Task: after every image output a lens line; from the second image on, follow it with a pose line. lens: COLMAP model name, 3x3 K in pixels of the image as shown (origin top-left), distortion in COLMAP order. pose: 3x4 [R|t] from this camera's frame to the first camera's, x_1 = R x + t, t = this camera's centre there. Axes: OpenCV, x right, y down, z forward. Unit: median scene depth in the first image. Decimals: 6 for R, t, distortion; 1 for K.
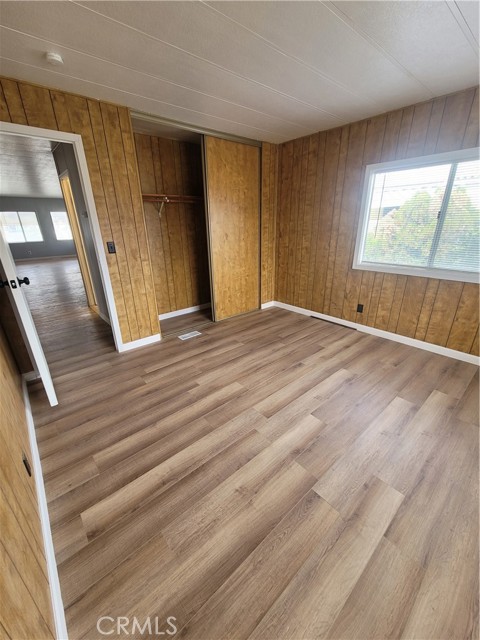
lens RADIAL K [[260.3, 0, 242.9], [0, 260.3, 322.1], [0, 0, 1]] dist [0.000821, 0.000025]
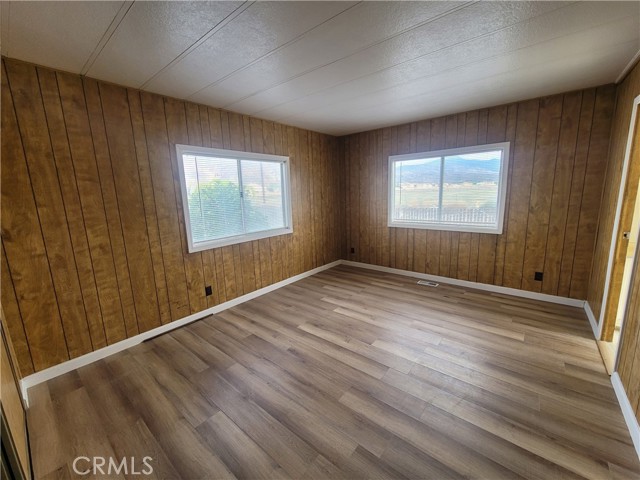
lens RADIAL K [[260.3, 0, 321.7], [0, 260.3, 236.8], [0, 0, 1]] dist [0.000821, 0.000025]
pose [[-0.162688, -0.150610, 0.975115, -0.538696], [0.385228, 0.900148, 0.203303, -0.290131], [-0.908368, 0.408717, -0.088424, 0.731225]]
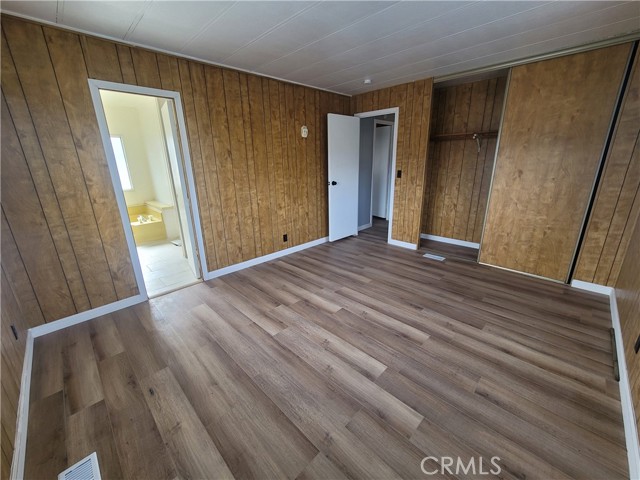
lens RADIAL K [[260.3, 0, 321.9], [0, 260.3, 238.2], [0, 0, 1]] dist [0.000821, 0.000025]
pose [[0.070549, 0.303802, -0.950120, 0.898254], [-0.342321, 0.902023, 0.263004, -0.170092], [0.936931, 0.306691, 0.167635, 0.386285]]
